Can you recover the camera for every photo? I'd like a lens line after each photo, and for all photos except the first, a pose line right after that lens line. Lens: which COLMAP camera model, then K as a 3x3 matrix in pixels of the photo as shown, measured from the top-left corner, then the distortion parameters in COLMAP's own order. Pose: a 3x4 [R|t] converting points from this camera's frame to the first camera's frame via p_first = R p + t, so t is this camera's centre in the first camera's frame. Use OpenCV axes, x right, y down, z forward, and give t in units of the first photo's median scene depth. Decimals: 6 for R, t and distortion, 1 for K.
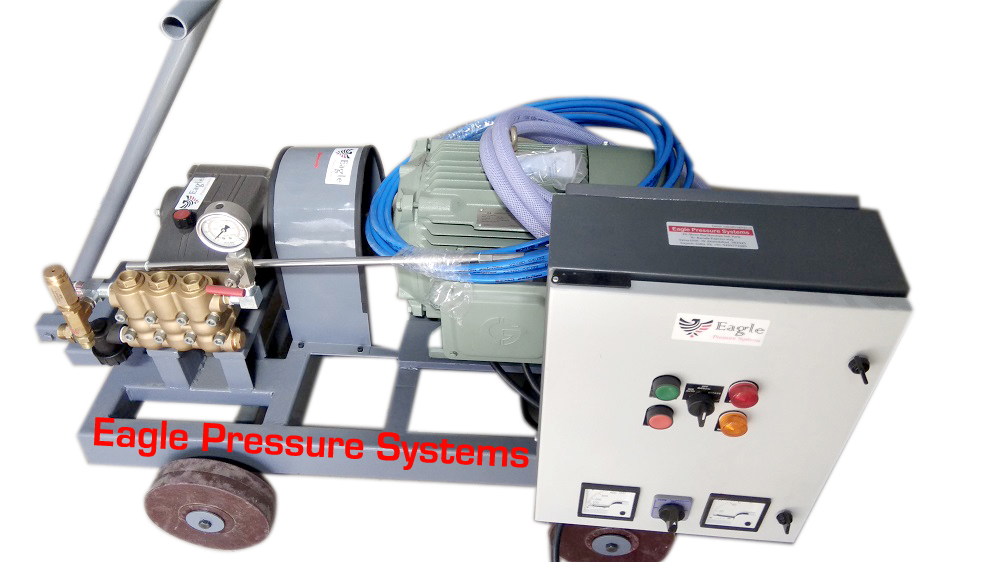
lens RADIAL K [[761.3, 0, 502.4], [0, 761.3, 283.4], [0, 0, 1]] dist [0.064781, -0.078297]
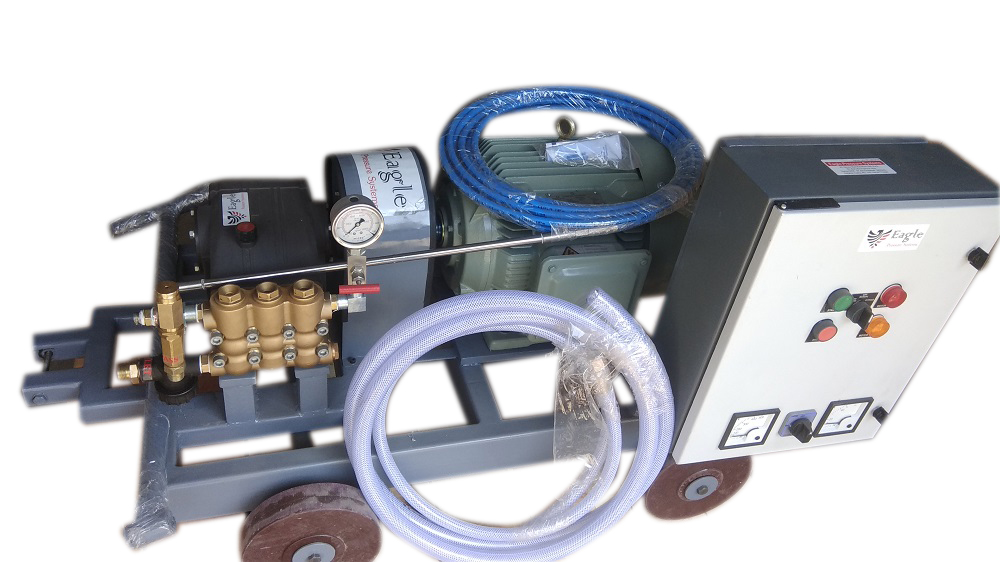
lens RADIAL K [[761.3, 0, 493.9], [0, 761.3, 286.6], [0, 0, 1]] dist [0.064781, -0.078297]
pose [[0.934174, -0.117561, 0.336895, -0.552434], [0.141086, 0.988922, -0.046128, 0.078580], [-0.327740, 0.090623, 0.940412, 0.052532]]
